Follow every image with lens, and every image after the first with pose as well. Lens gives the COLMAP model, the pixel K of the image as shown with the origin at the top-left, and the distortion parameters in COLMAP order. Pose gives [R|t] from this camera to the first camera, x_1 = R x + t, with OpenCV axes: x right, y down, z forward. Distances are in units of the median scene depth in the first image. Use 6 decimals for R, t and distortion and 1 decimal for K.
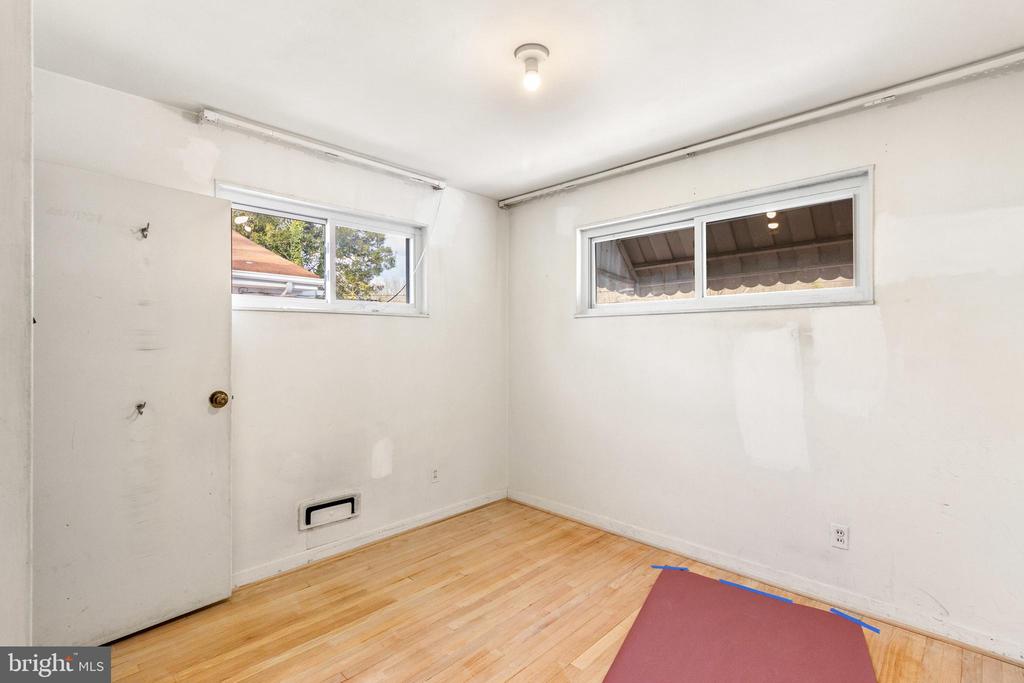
lens RADIAL K [[481.8, 0, 509.1], [0, 481.8, 344.6], [0, 0, 1]] dist [0.001478, 0.000389]
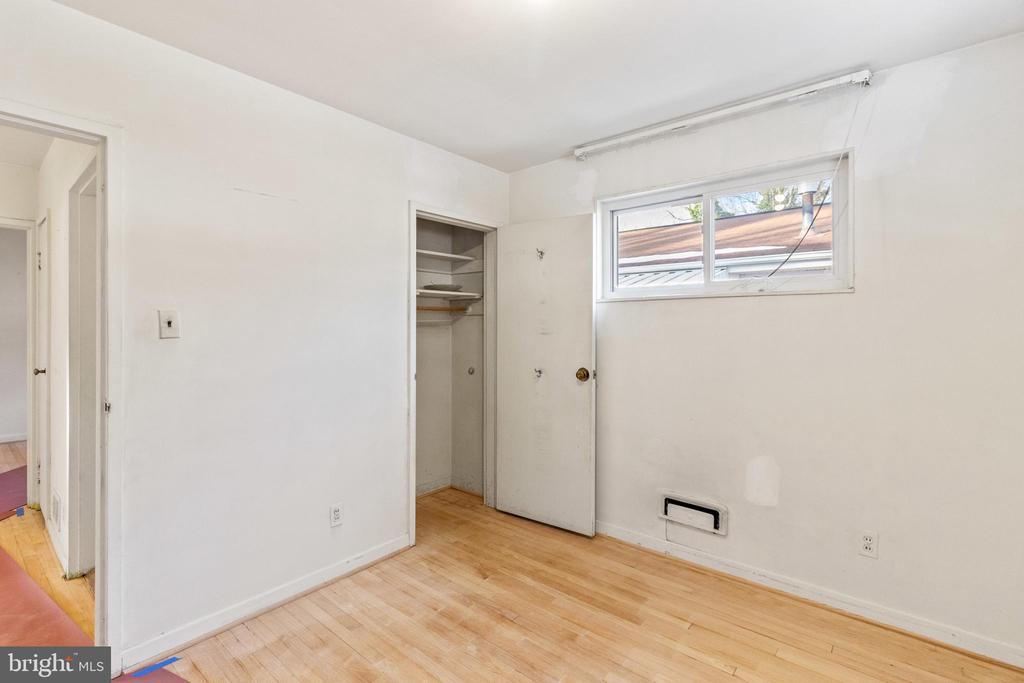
lens RADIAL K [[490.2, 0, 509.9], [0, 490.2, 328.9], [0, 0, 1]] dist [0.001887, 0.000497]
pose [[0.050447, 0.008120, -0.998694, 0.589440], [-0.007561, 0.999941, 0.007748, -0.011949], [0.998698, 0.007161, 0.050505, 0.656244]]
